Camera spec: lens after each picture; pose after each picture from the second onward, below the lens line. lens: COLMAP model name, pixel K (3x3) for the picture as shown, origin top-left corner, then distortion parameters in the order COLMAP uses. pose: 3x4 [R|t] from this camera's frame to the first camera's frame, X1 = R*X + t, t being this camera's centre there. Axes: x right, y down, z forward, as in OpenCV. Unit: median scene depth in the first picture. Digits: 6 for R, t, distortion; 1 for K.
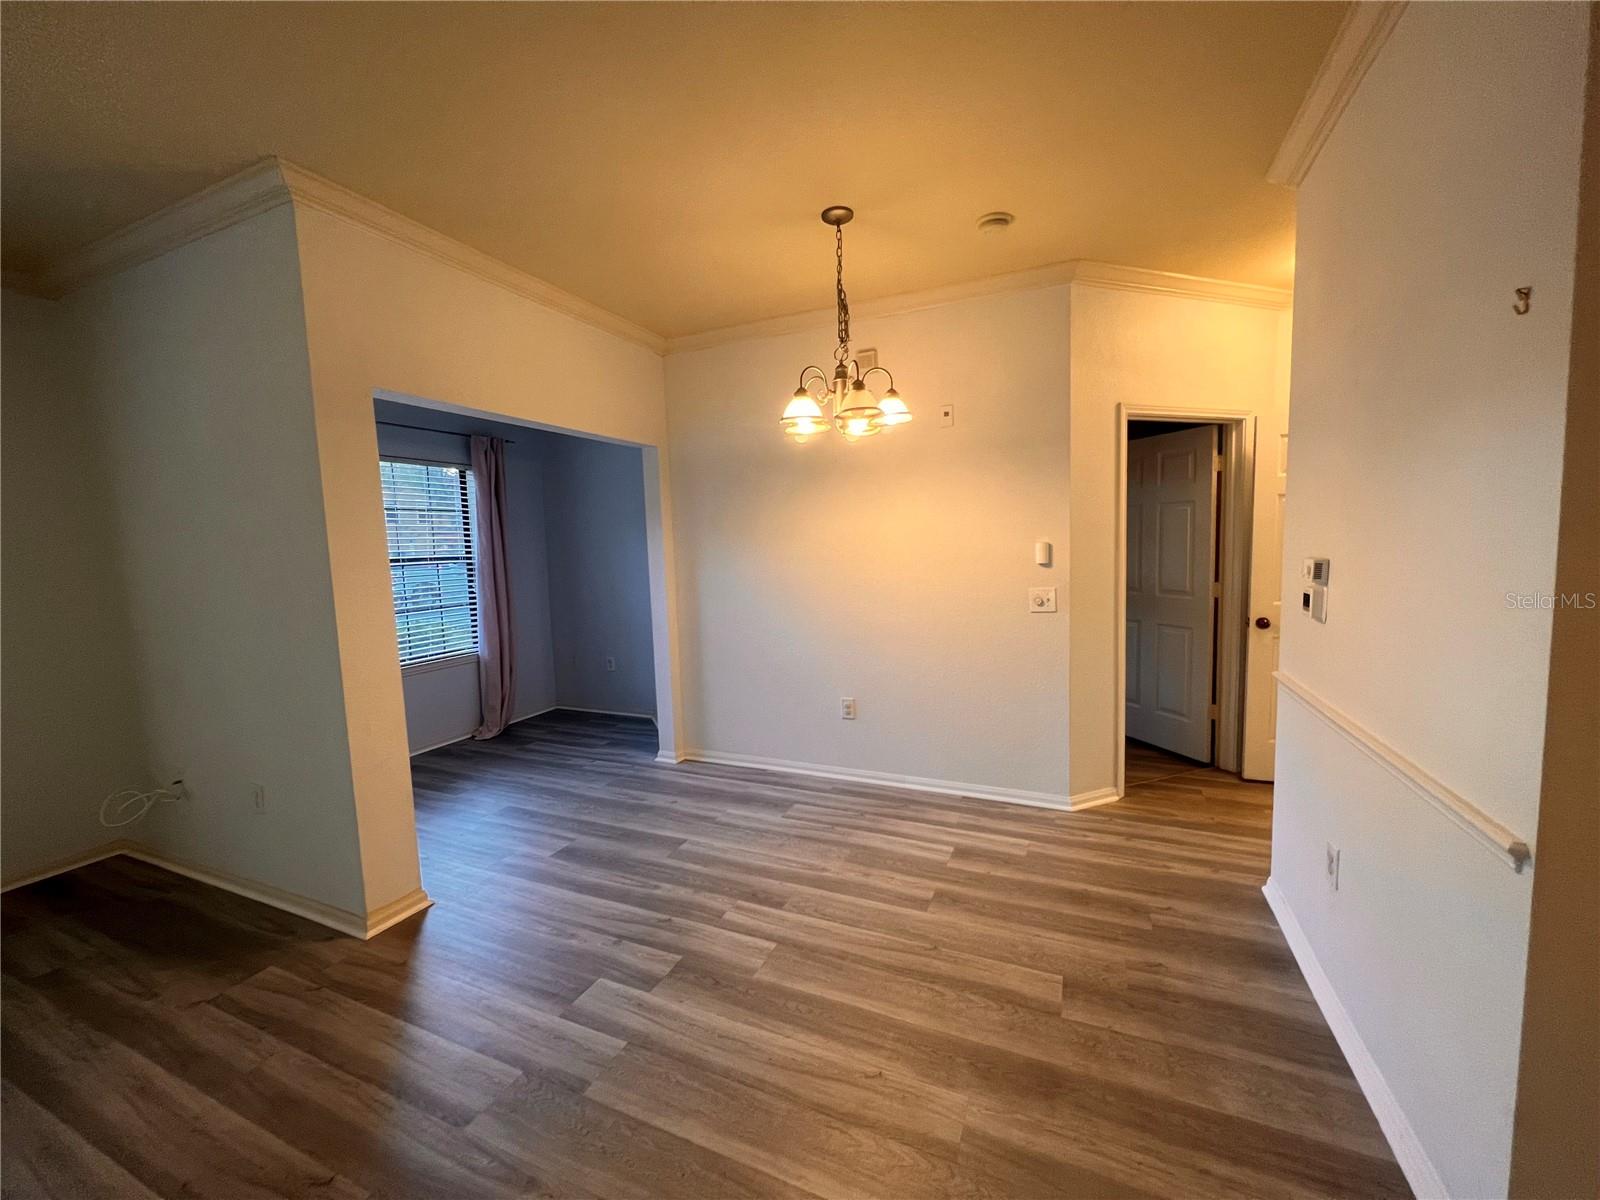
lens RADIAL K [[637.3, 0, 798.6], [0, 637.3, 594.1], [0, 0, 1]] dist [0.001210, -0.000508]
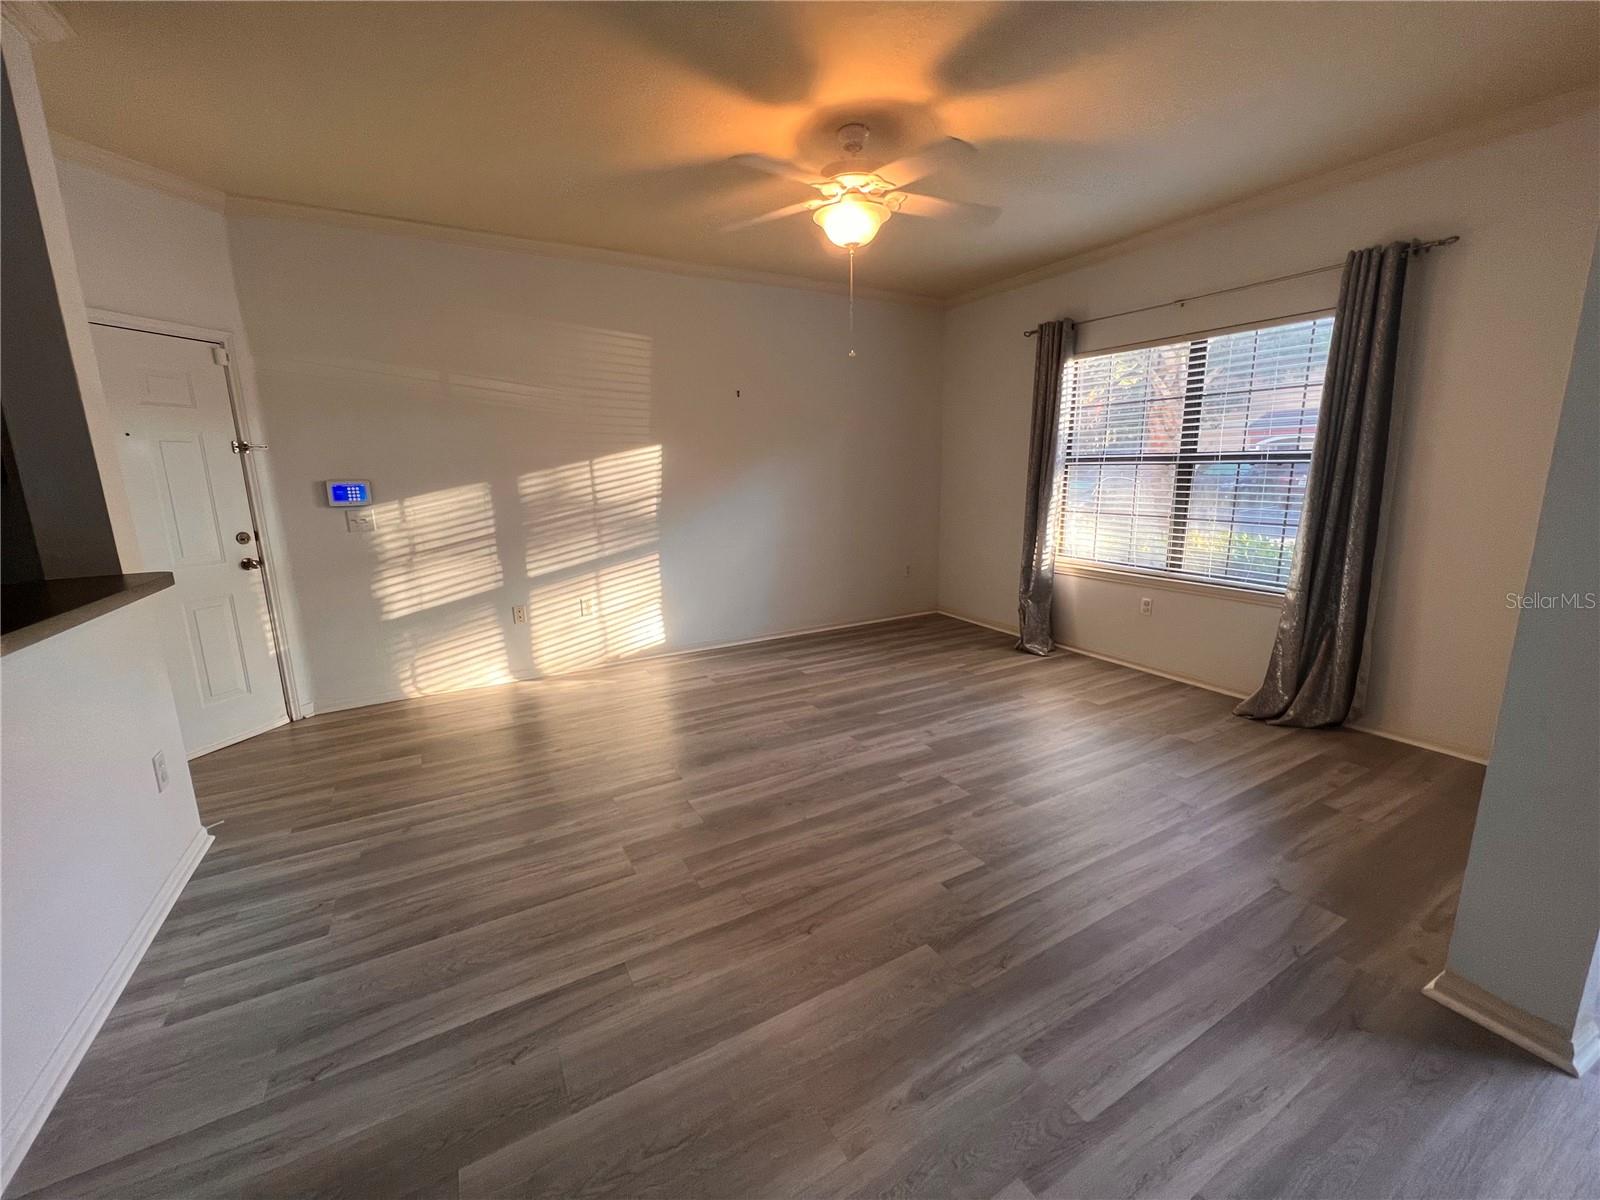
lens RADIAL K [[638.5, 0, 800.0], [0, 638.5, 599.6], [0, 0, 1]] dist [-0.001133, 0.000019]
pose [[-0.590718, 0.202652, -0.781015, 0.138035], [-0.034875, 0.960630, 0.275634, -0.028037], [0.806124, 0.190060, -0.560393, 0.598738]]
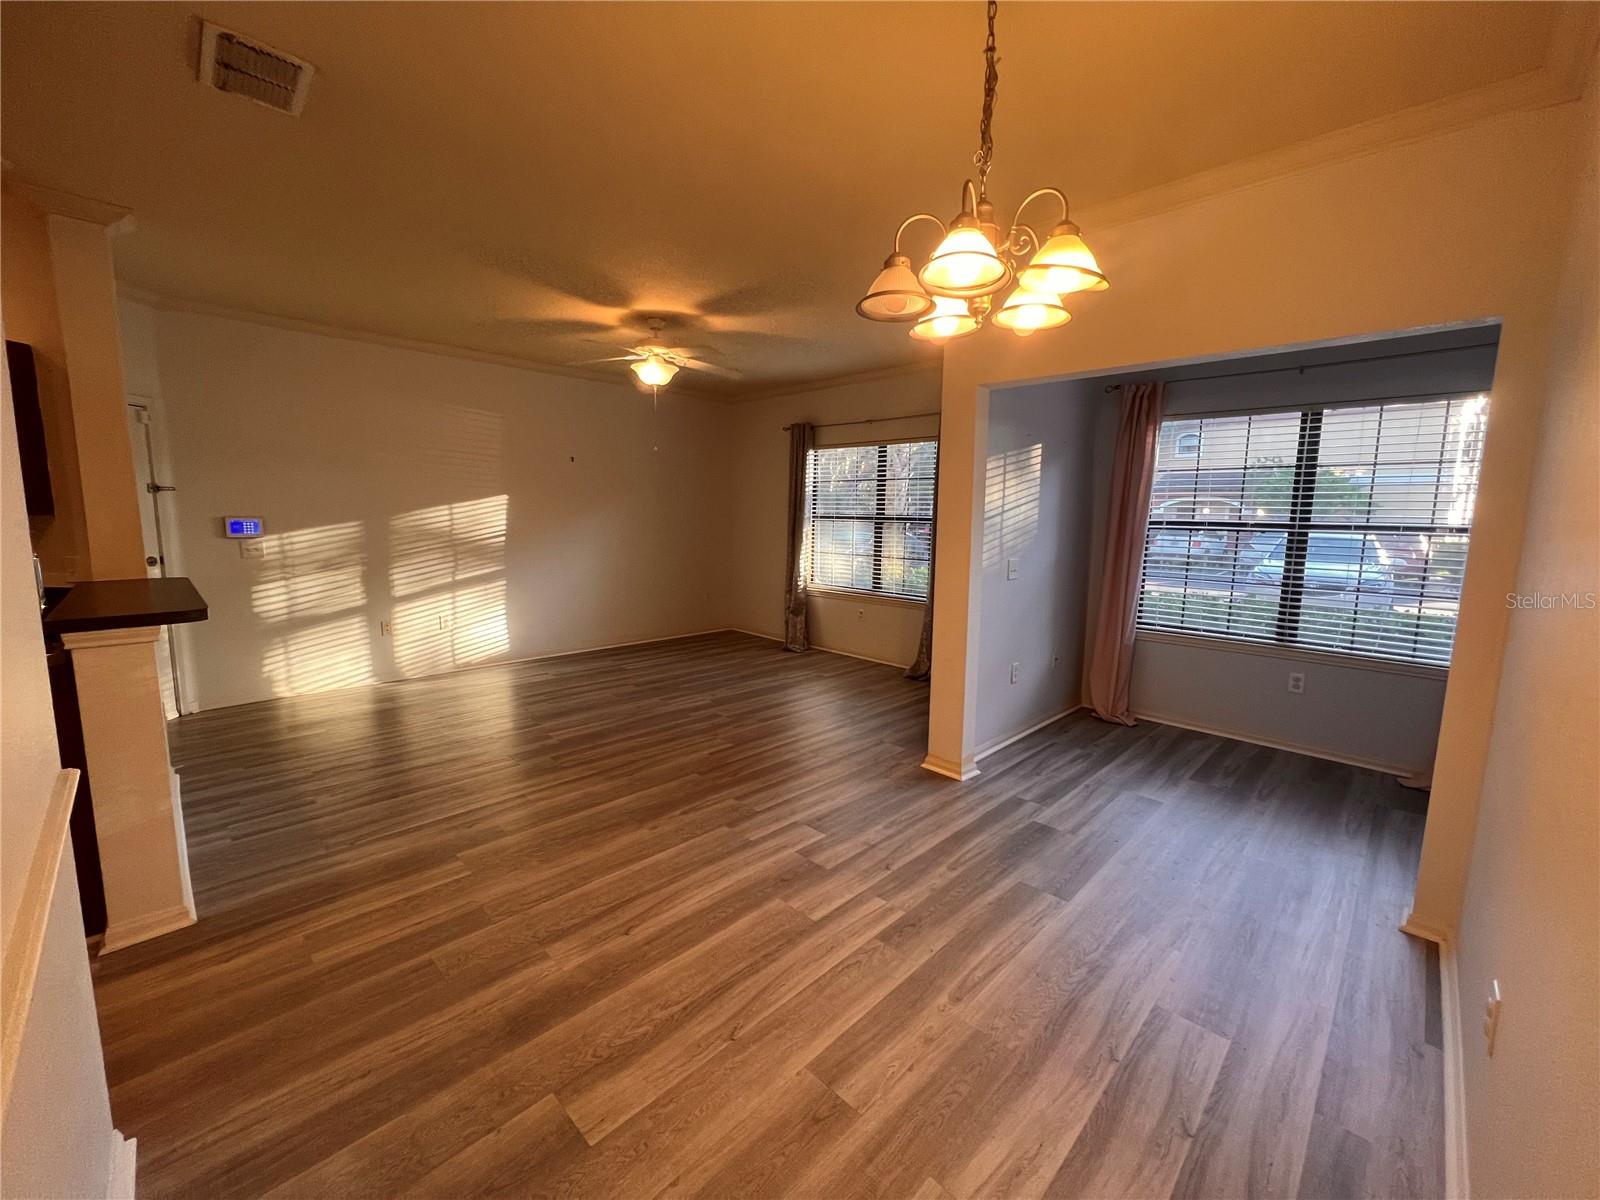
lens RADIAL K [[638.5, 0, 799.3], [0, 638.5, 596.3], [0, 0, 1]] dist [-0.001133, 0.000019]
pose [[-0.350066, 0.145098, -0.925419, 0.604207], [-0.084585, 0.978998, 0.185496, -0.086674], [0.932898, 0.143212, -0.330441, 0.922692]]
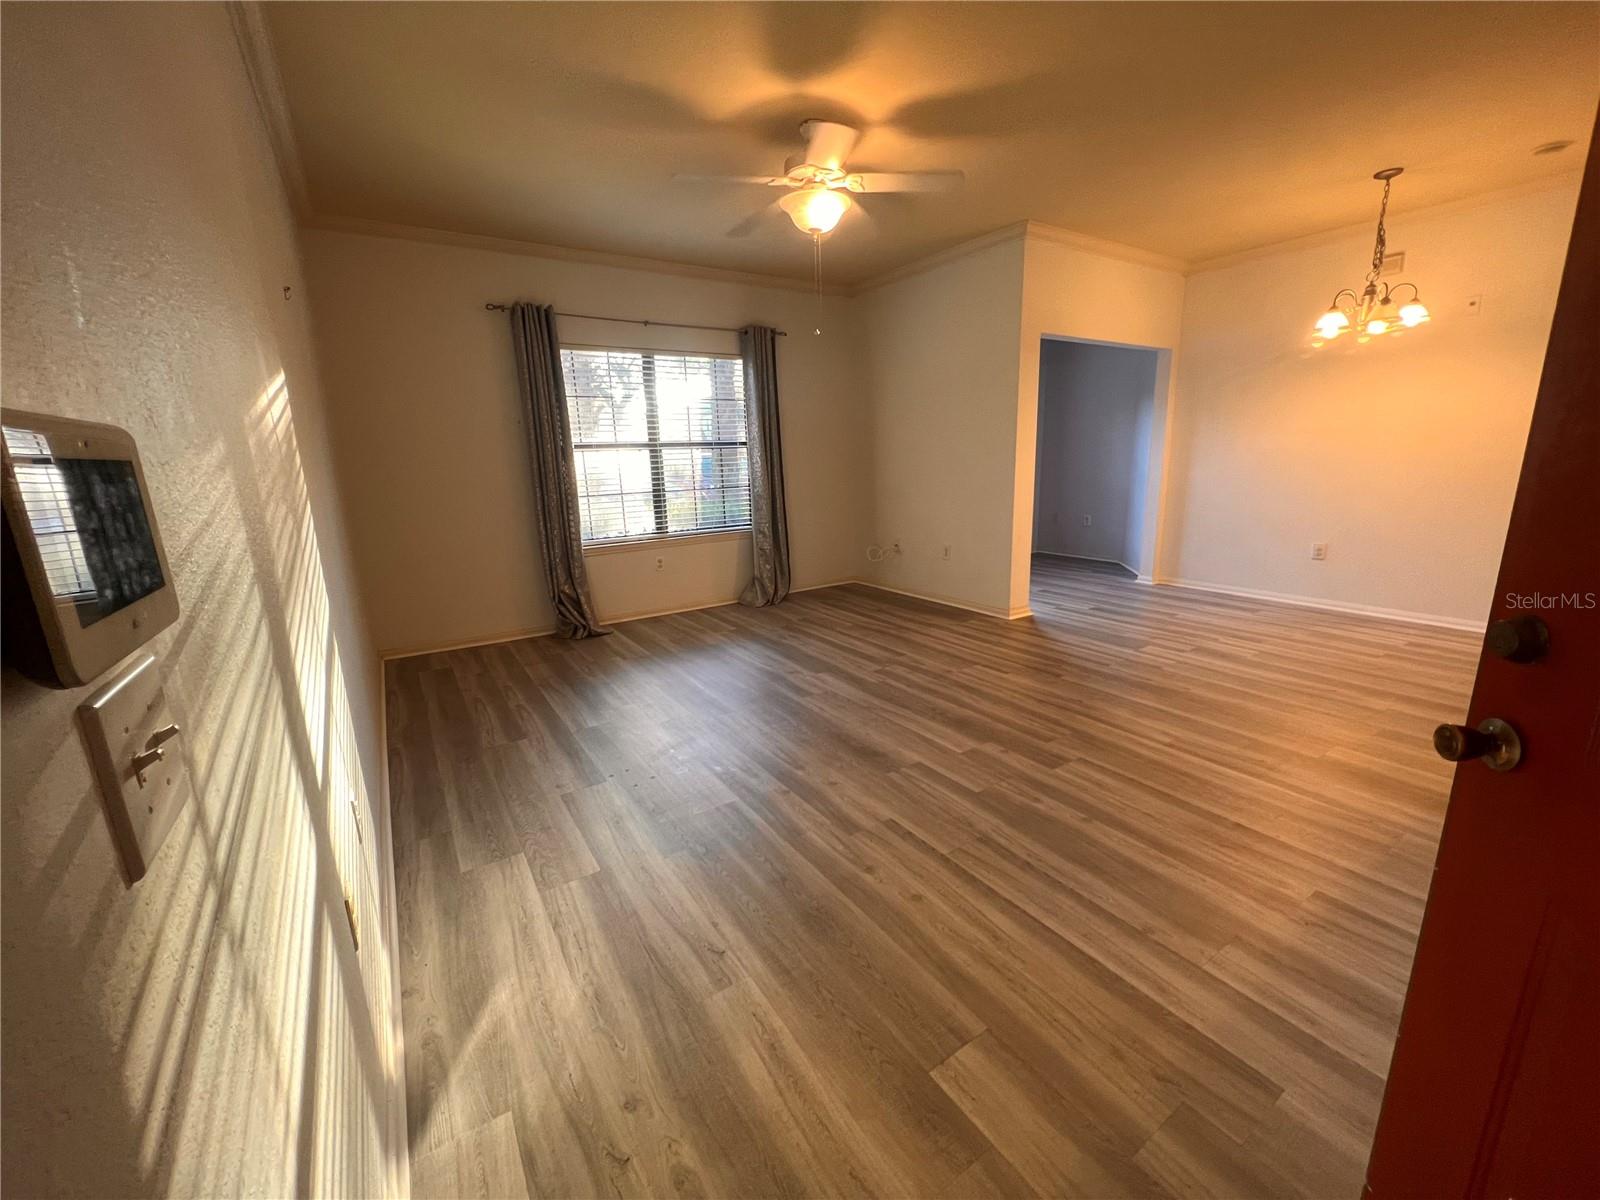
lens RADIAL K [[637.3, 0, 797.7], [0, 637.3, 595.1], [0, 0, 1]] dist [0.001210, -0.000508]
pose [[0.839366, 0.125682, -0.528837, -0.143235], [-0.042953, 0.985196, 0.165965, 0.122990], [0.541867, -0.116590, 0.832339, -0.822742]]
